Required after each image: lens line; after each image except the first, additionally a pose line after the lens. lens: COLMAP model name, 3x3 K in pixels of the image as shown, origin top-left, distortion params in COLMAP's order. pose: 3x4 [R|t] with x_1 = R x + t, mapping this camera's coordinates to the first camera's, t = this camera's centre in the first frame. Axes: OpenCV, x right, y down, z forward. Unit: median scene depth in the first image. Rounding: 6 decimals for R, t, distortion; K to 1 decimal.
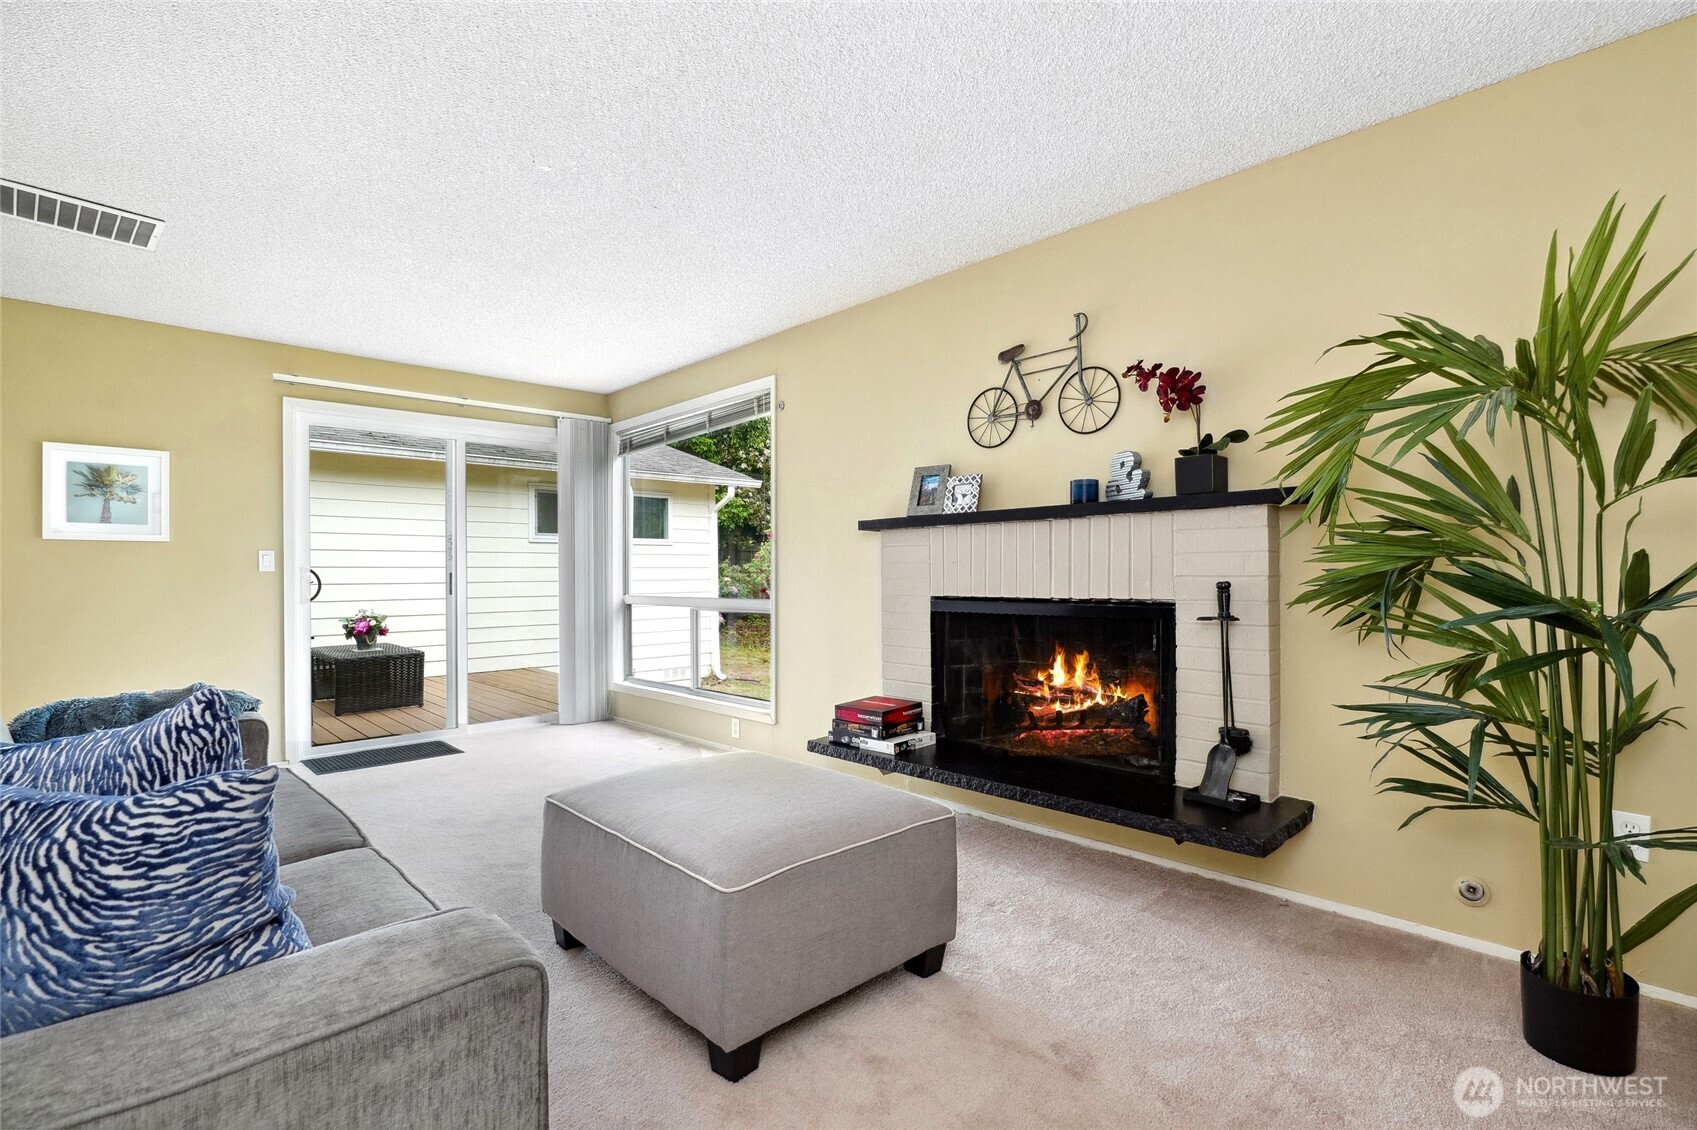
lens RADIAL K [[822.1, 0, 848.5], [0, 822.1, 565.0], [0, 0, 1]] dist [-0.003724, -0.000217]
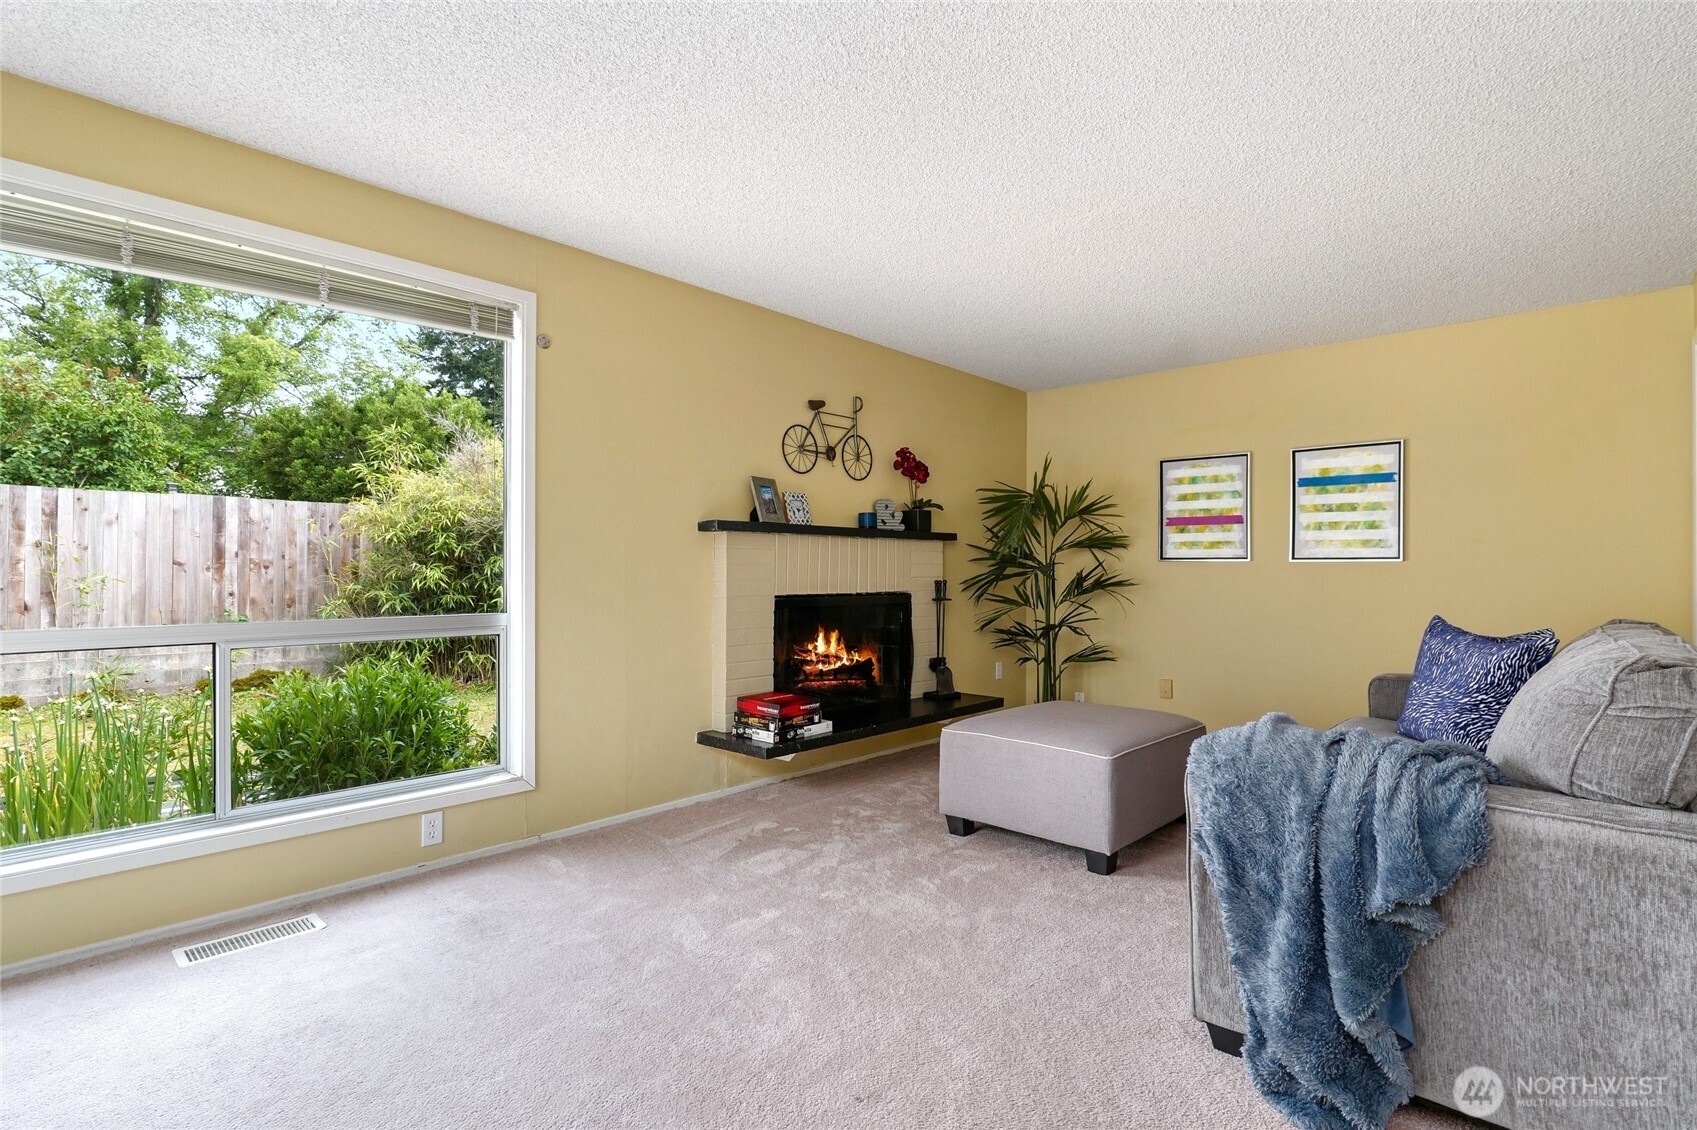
lens RADIAL K [[822.1, 0, 848.5], [0, 822.1, 565.0], [0, 0, 1]] dist [-0.003724, -0.000217]
pose [[-0.083782, 0.002037, 0.996482, -1.118198], [-0.021607, 0.999759, -0.003860, -0.001640], [-0.996250, -0.021854, -0.083717, 1.079514]]
